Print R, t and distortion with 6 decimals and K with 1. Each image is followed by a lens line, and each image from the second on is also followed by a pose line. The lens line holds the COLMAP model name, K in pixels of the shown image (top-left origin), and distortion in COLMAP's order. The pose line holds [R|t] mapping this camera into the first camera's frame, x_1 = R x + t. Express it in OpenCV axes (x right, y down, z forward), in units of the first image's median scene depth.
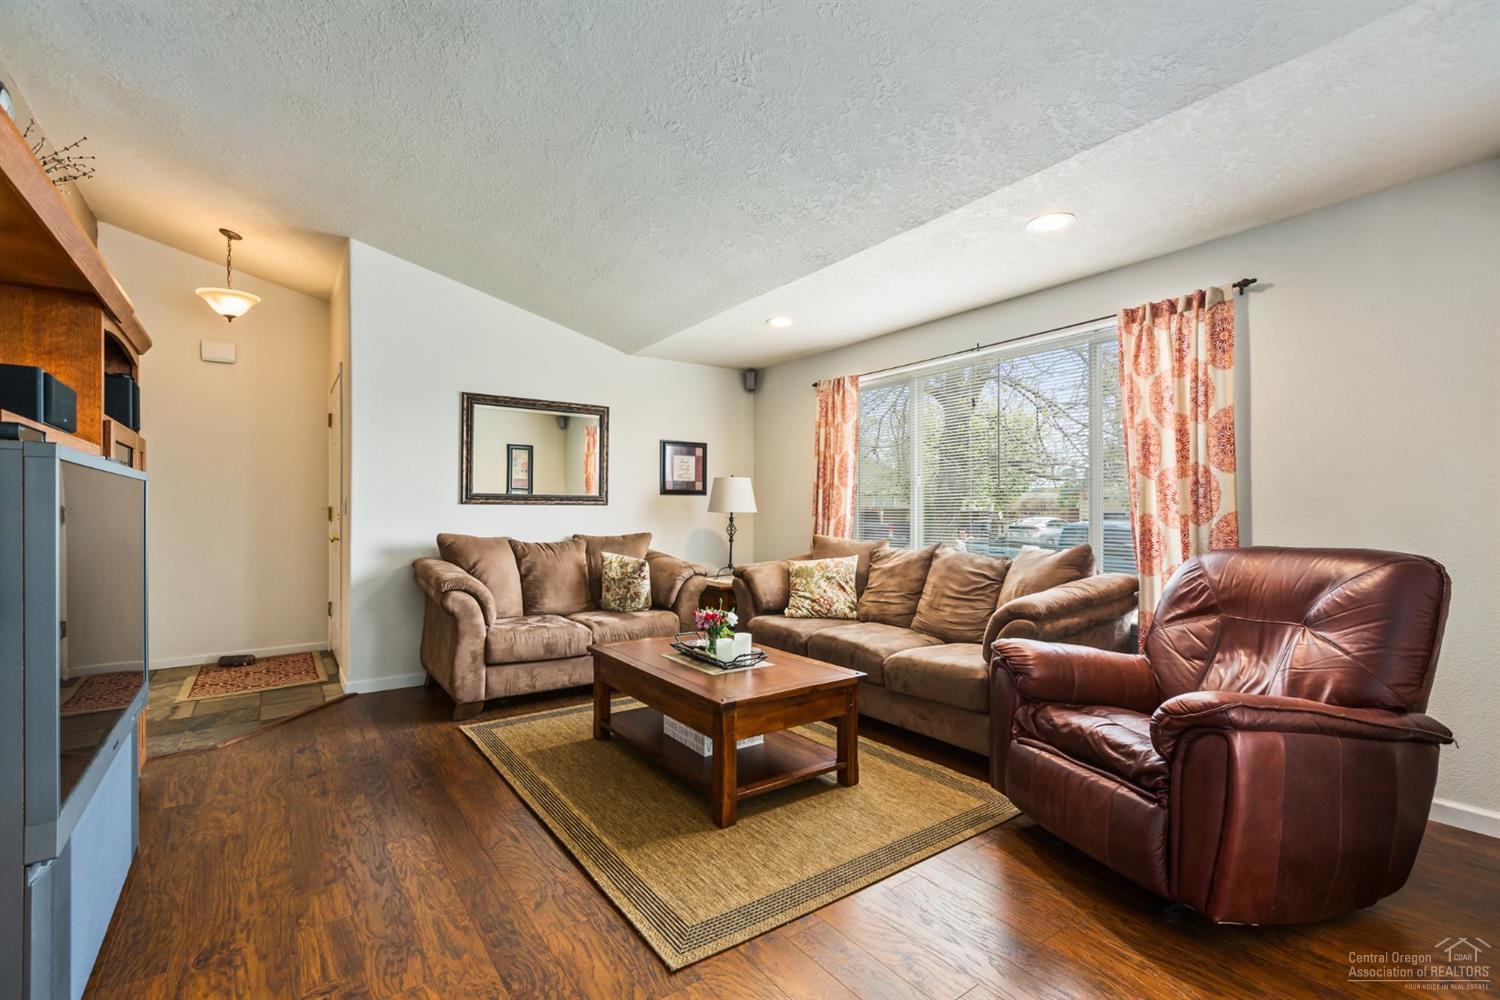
lens RADIAL K [[667.3, 0, 750.0], [0, 667.3, 500.0], [0, 0, 1]] dist [0.000273, 0.000131]
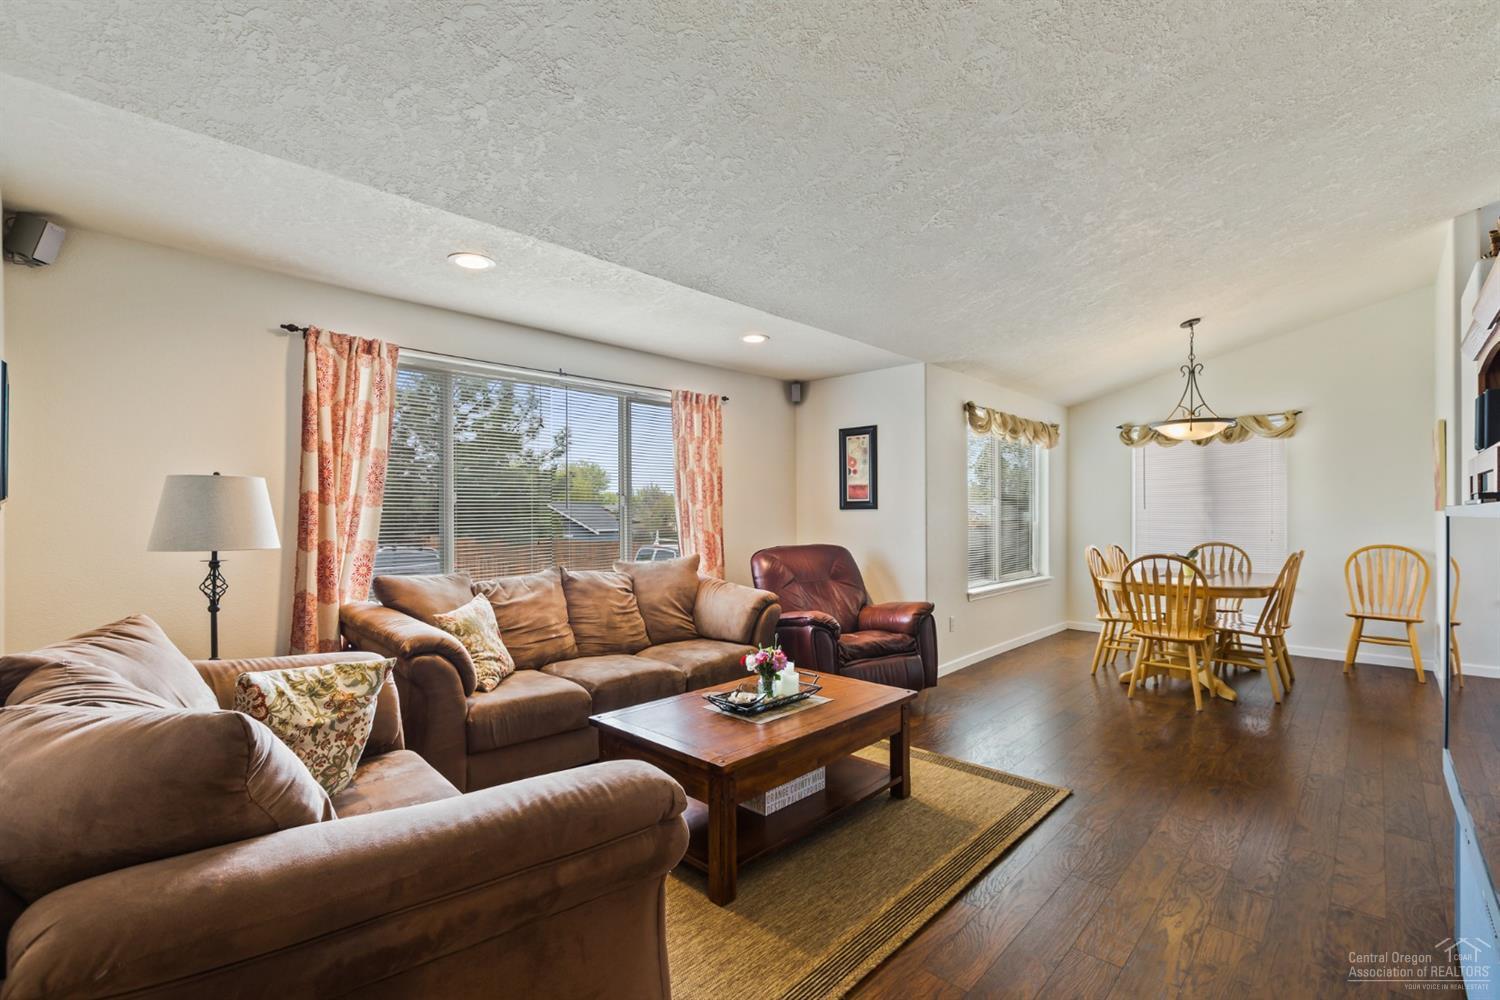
lens RADIAL K [[667.3, 0, 750.0], [0, 667.3, 500.0], [0, 0, 1]] dist [0.000273, 0.000131]
pose [[-0.188796, 0.019865, 0.981815, -0.979162], [-0.010419, 0.999699, -0.022231, -0.017176], [-0.981961, -0.014426, -0.188532, 1.243510]]
